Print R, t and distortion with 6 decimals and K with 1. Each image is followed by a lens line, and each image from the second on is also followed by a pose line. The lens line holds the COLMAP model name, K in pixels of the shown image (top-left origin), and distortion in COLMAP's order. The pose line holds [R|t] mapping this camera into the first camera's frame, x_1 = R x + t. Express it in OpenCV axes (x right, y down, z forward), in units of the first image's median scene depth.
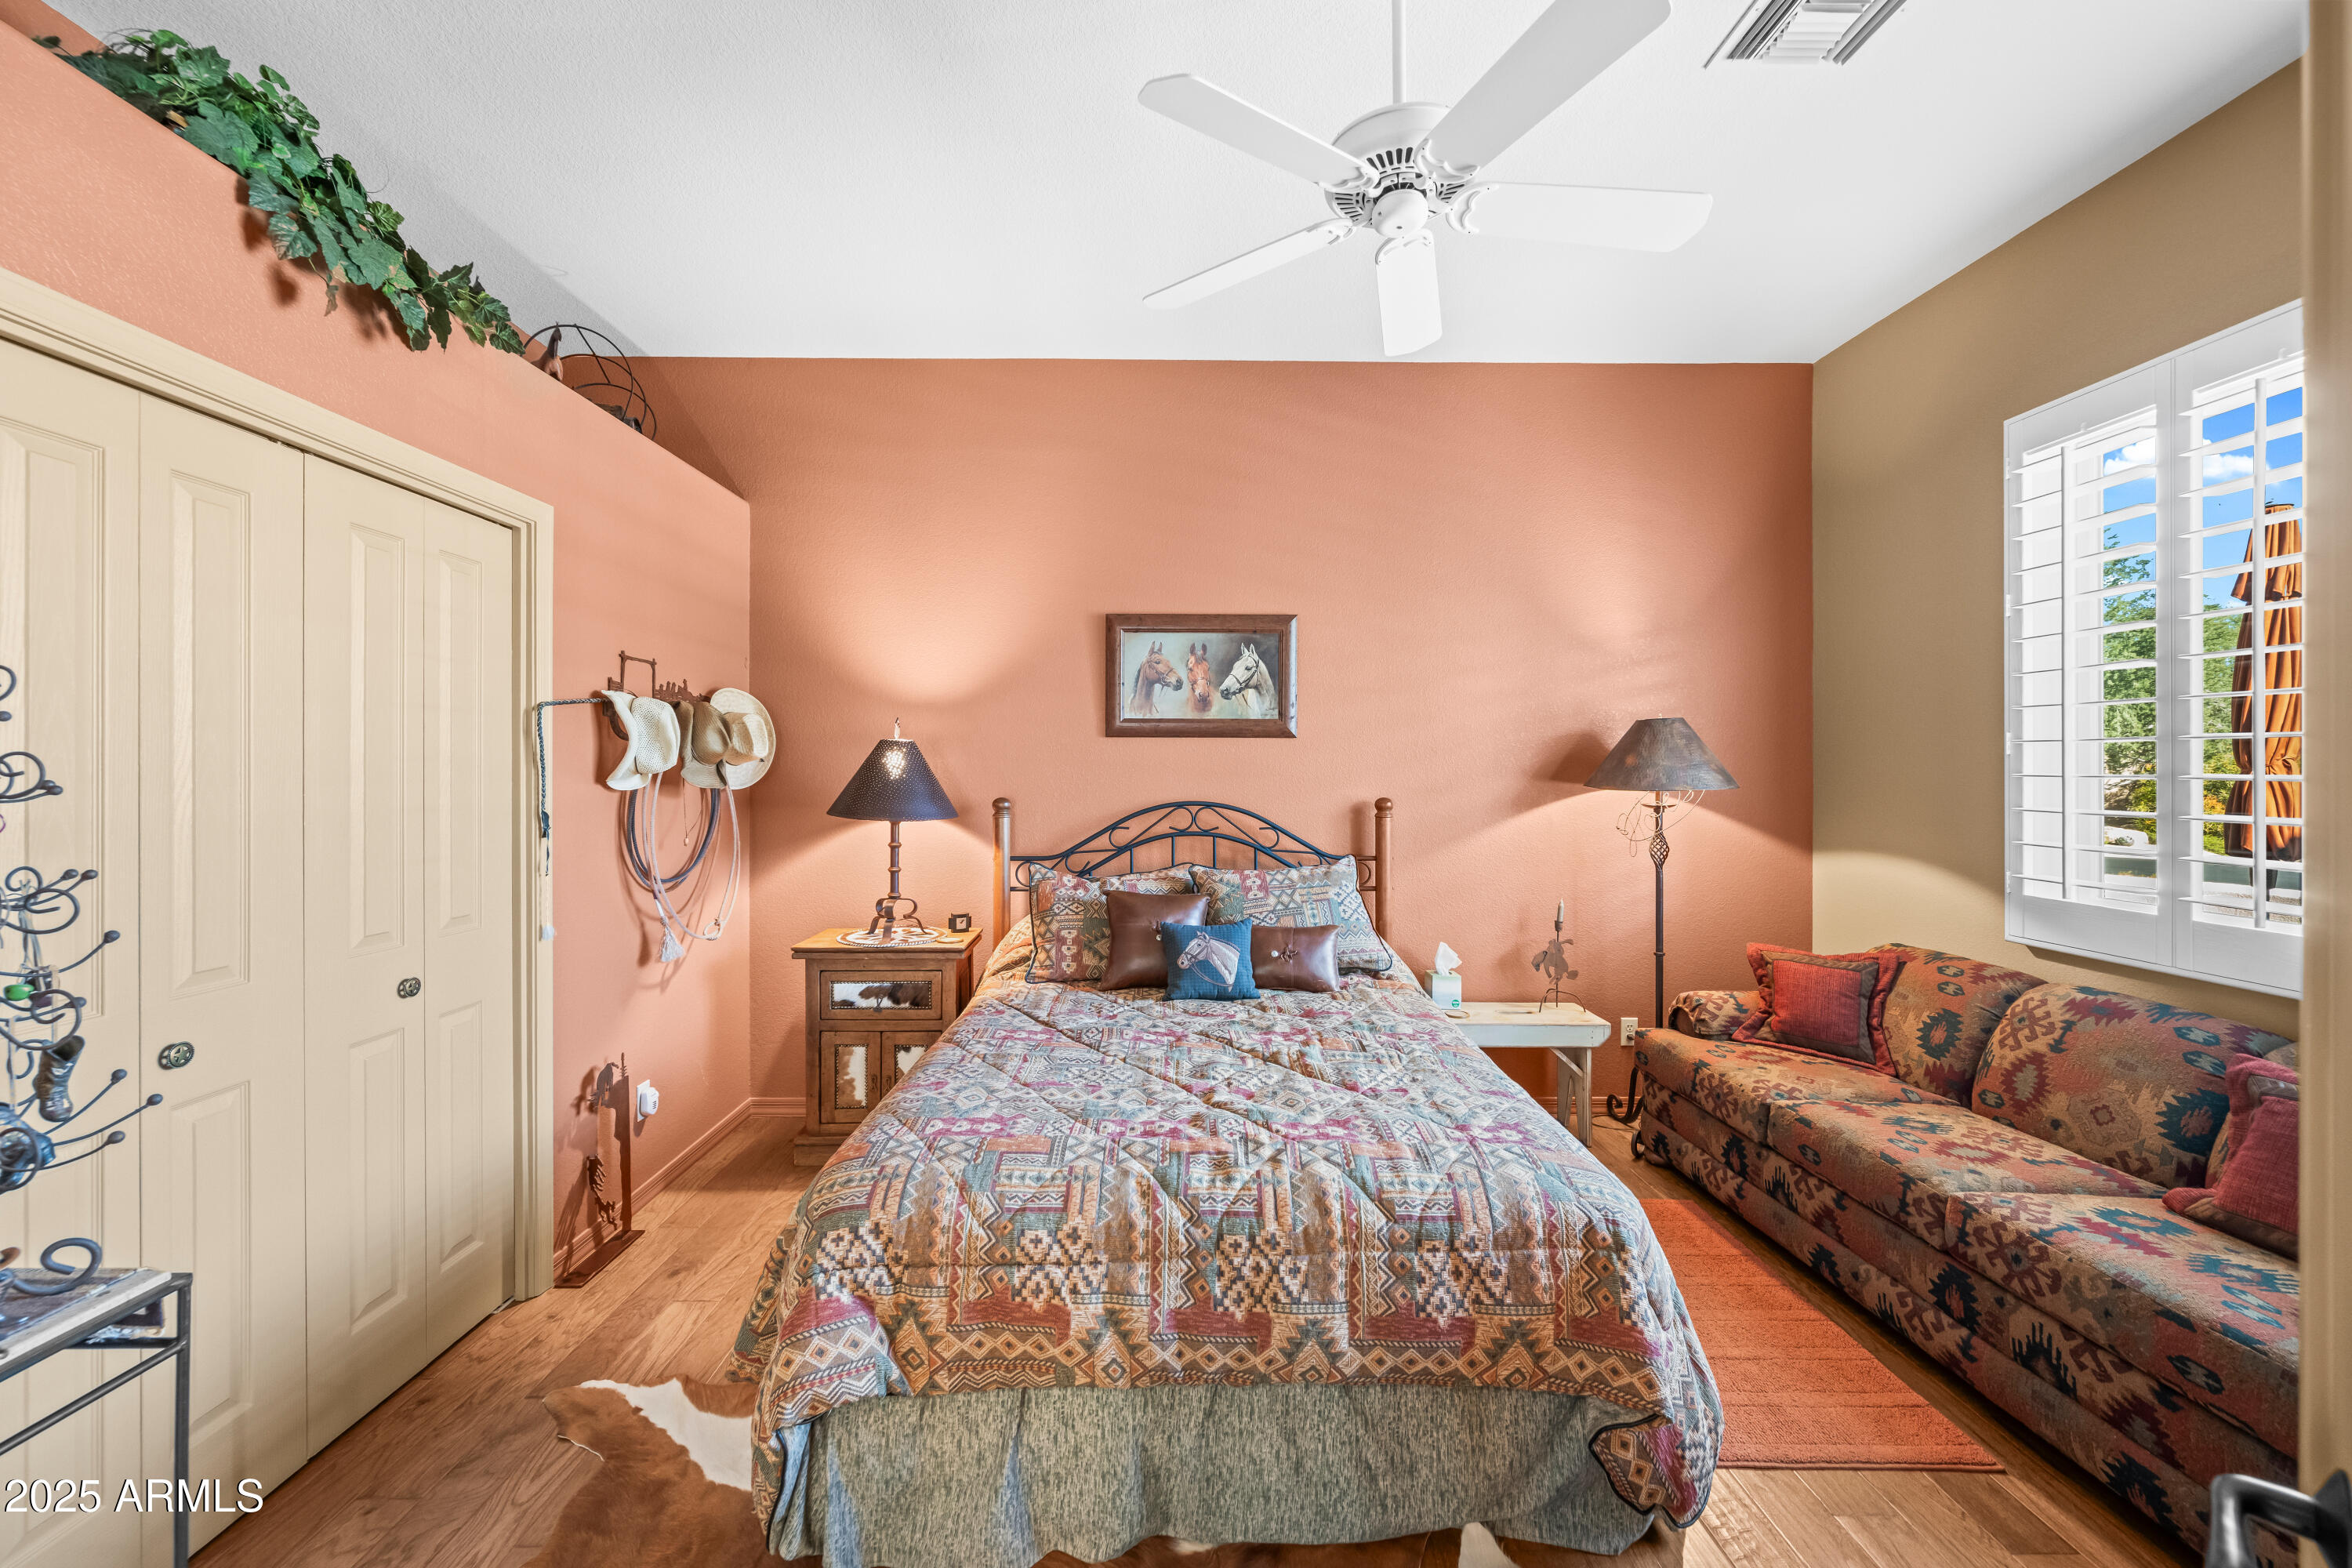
lens RADIAL K [[929.2, 0, 1174.6], [0, 929.2, 771.2], [0, 0, 1]] dist [-0.000813, 0.000259]
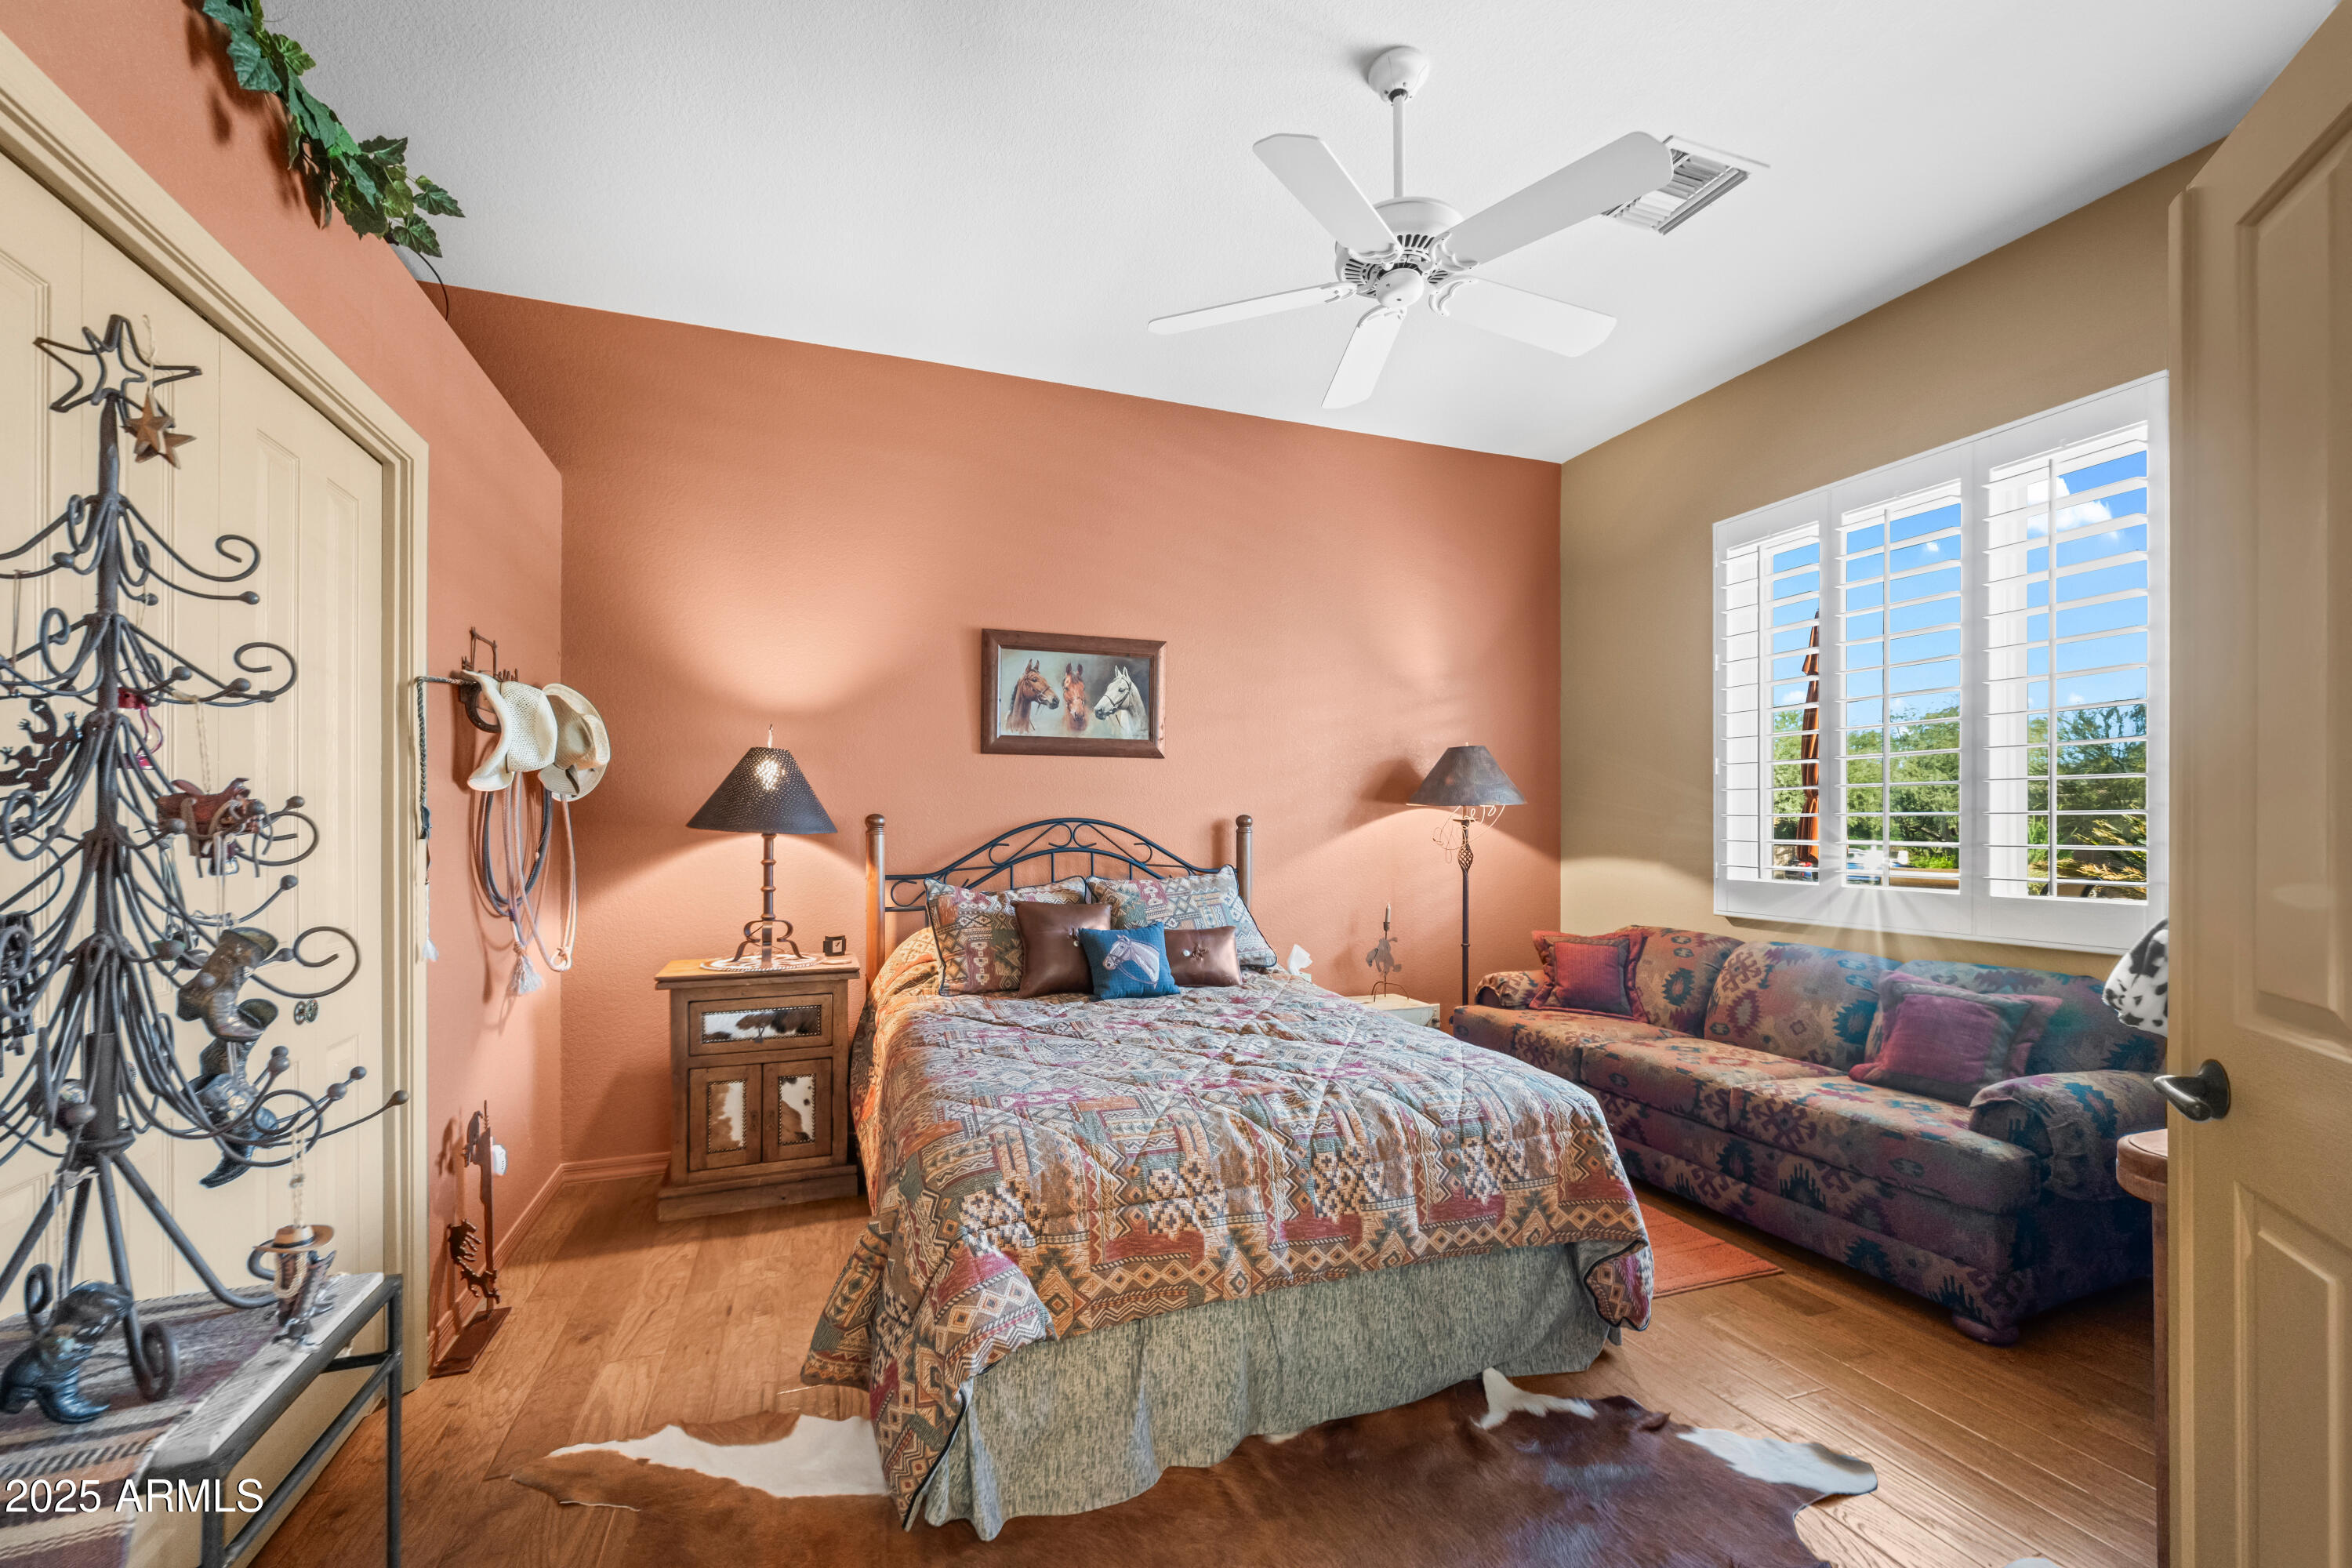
lens RADIAL K [[951.5, 0, 1175.3], [0, 951.5, 825.9], [0, 0, 1]] dist [0.001492, 0.000006]
pose [[0.943218, -0.001992, 0.332168, -0.326476], [0.002146, 0.999998, -0.000096, 0.061832], [-0.332167, 0.000803, 0.943220, -0.032829]]
